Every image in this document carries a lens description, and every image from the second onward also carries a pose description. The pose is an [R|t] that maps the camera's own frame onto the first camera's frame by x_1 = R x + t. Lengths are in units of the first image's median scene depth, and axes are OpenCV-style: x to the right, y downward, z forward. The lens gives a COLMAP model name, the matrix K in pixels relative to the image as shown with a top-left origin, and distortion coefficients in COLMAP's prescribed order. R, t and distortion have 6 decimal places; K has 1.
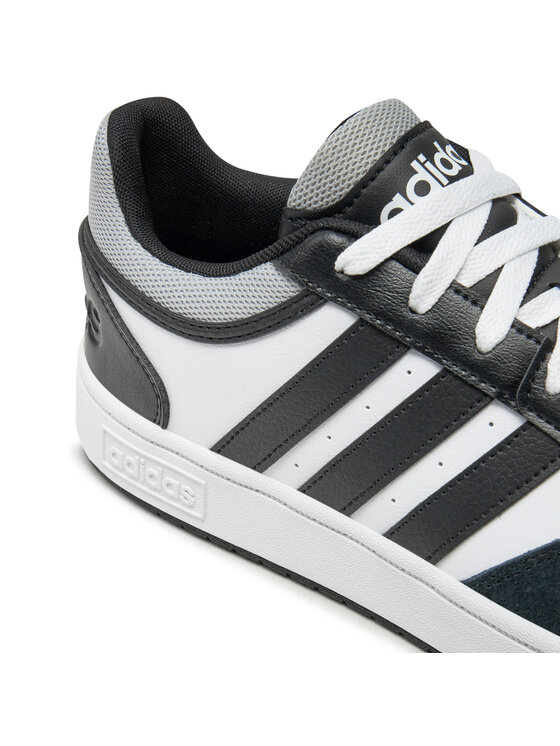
lens RADIAL K [[1084.9, 0, 280.0], [0, 1084.9, 373.0], [0, 0, 1]] dist [-0.043858, -0.027815]
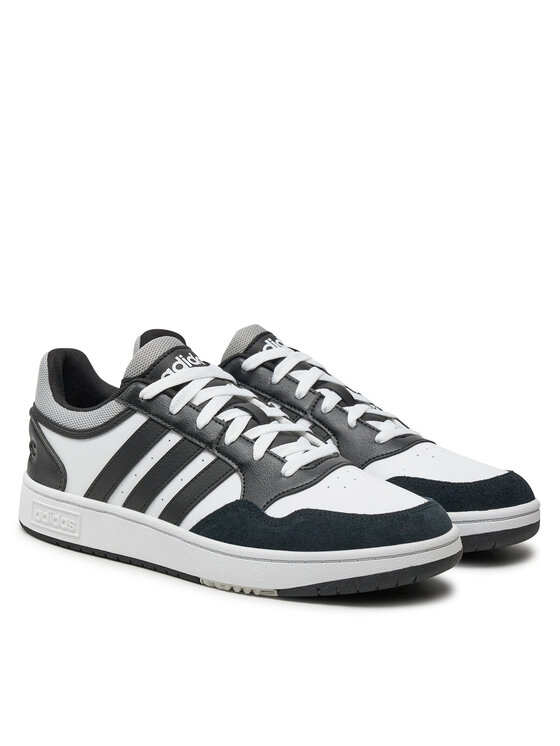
lens RADIAL K [[2052.6, 0, 280.0], [0, 2052.6, 373.0], [0, 0, 1]] dist [-0.062855, -0.176305]
pose [[0.998379, 0.016708, -0.054403, 0.584555], [-0.037628, 0.910970, -0.410752, 1.635463], [0.042697, 0.412133, 0.910123, -2.981704]]
